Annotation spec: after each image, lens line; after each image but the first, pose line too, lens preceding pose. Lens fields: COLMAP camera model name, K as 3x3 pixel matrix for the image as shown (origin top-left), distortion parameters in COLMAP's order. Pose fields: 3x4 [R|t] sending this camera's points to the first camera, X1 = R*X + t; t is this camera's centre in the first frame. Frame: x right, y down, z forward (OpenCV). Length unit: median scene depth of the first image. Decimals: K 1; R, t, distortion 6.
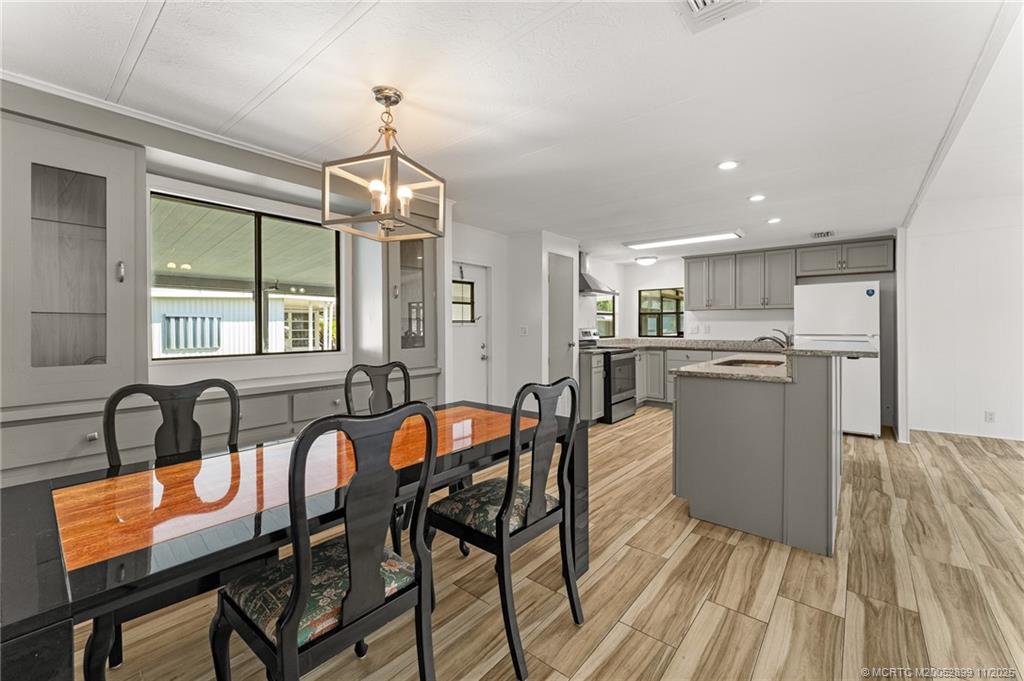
lens RADIAL K [[420.4, 0, 511.9], [0, 420.4, 326.1], [0, 0, 1]] dist [-0.000193, -0.000021]
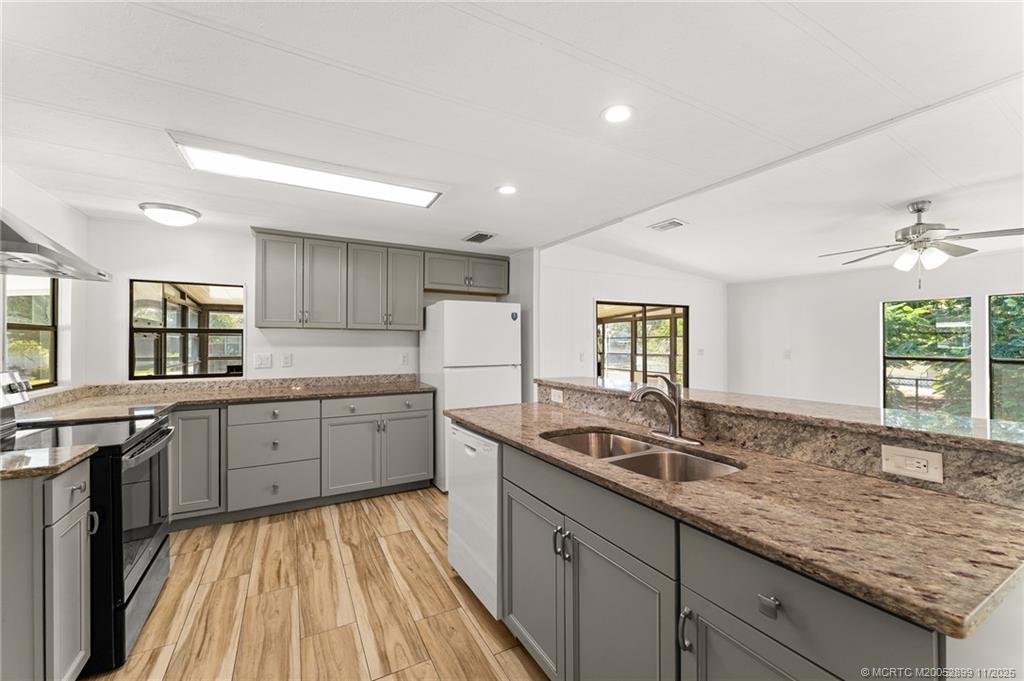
lens RADIAL K [[405.0, 0, 512.0], [0, 405.0, 340.5], [0, 0, 1]] dist [0.000256, 0.000011]
pose [[0.362605, 0.014163, 0.931835, 0.047265], [0.002024, 0.999870, -0.015985, -0.011530], [-0.931941, 0.007682, 0.362529, 0.525370]]
